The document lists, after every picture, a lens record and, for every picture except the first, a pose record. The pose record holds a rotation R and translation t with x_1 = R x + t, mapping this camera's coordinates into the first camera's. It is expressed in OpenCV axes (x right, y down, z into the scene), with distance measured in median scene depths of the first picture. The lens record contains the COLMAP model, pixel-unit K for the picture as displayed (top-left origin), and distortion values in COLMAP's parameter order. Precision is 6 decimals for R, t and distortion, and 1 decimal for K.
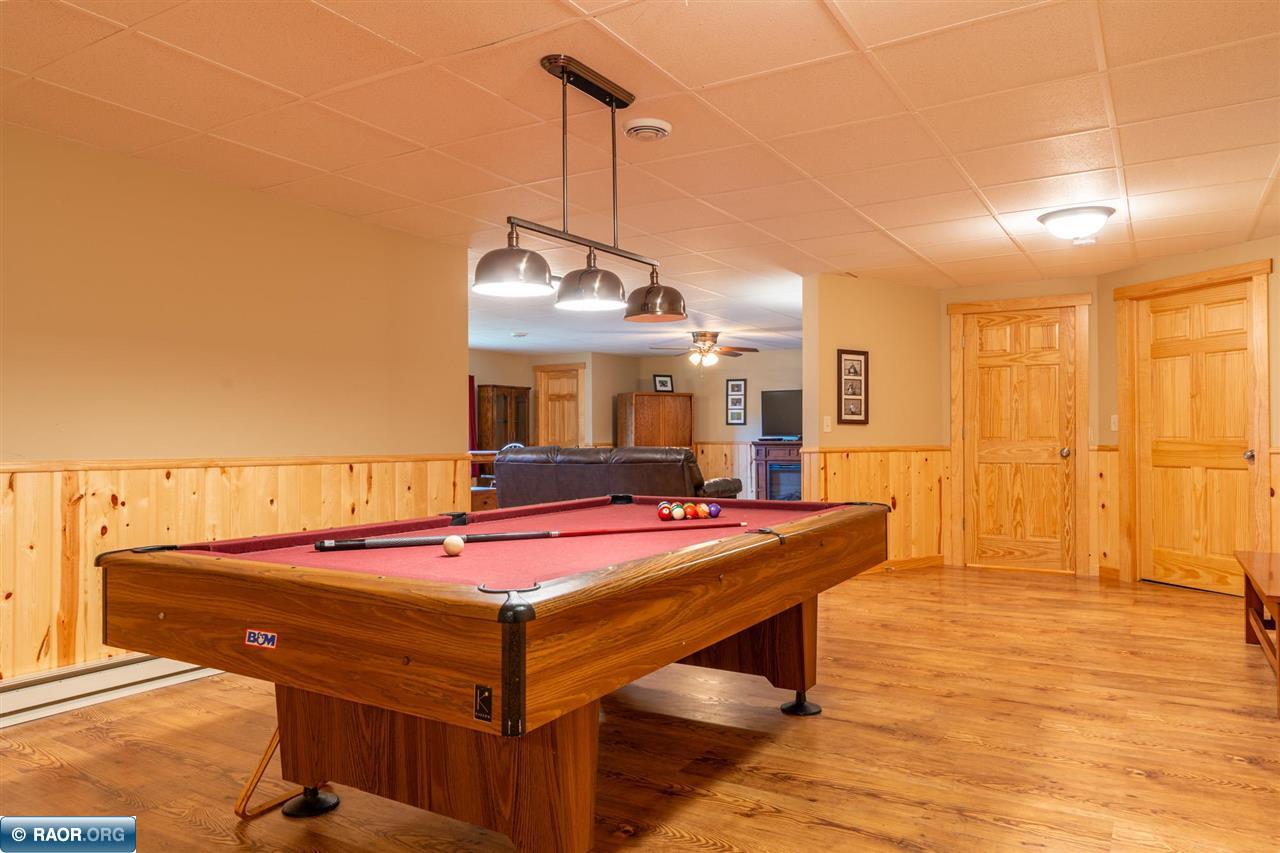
lens RADIAL K [[856.3, 0, 637.1], [0, 856.3, 430.2], [0, 0, 1]] dist [-0.002512, -0.000864]
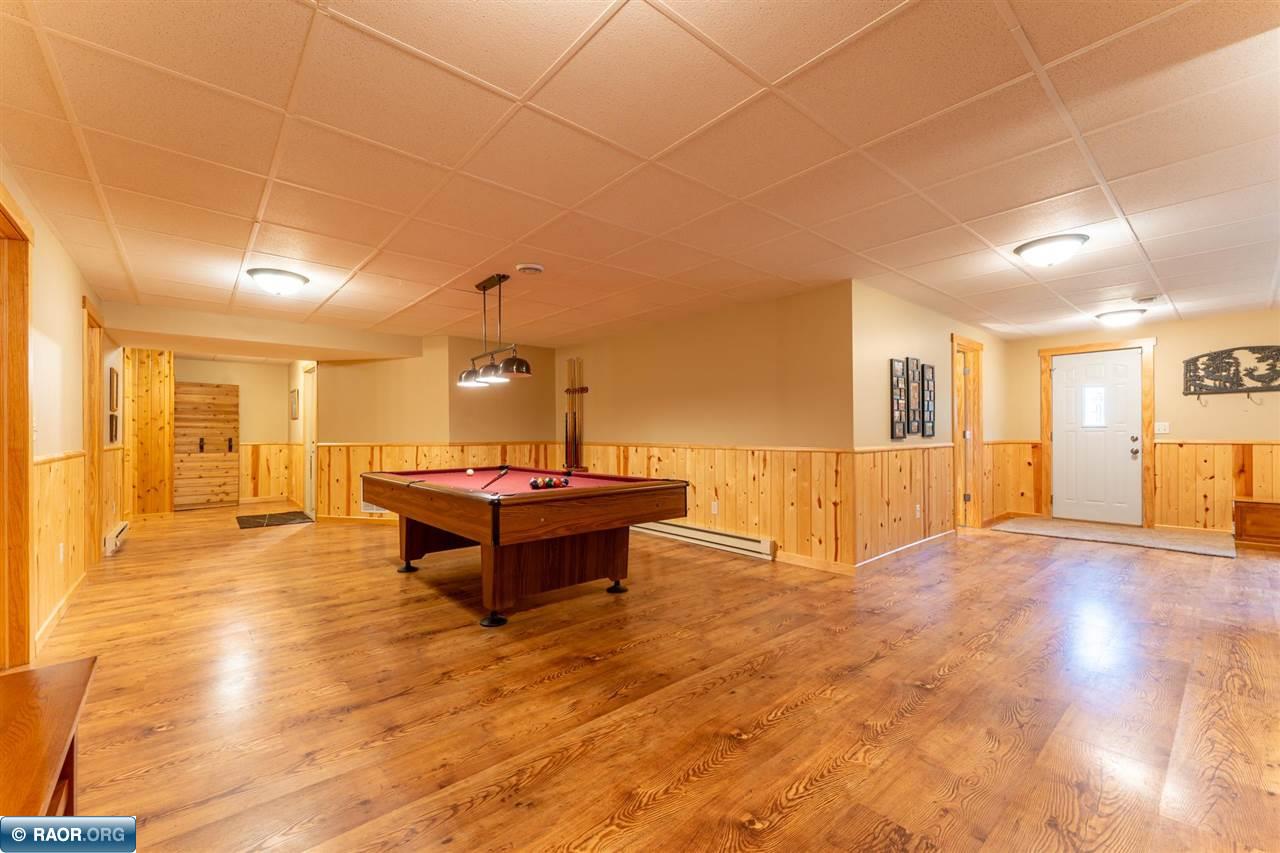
lens RADIAL K [[515.2, 0, 634.5], [0, 515.2, 432.2], [0, 0, 1]] dist [-0.000380, 0.000160]
pose [[-0.303771, 0.004287, -0.952736, 0.932554], [0.016720, 0.999860, -0.000831, 0.000221], [0.952598, -0.016182, -0.303800, 1.452081]]
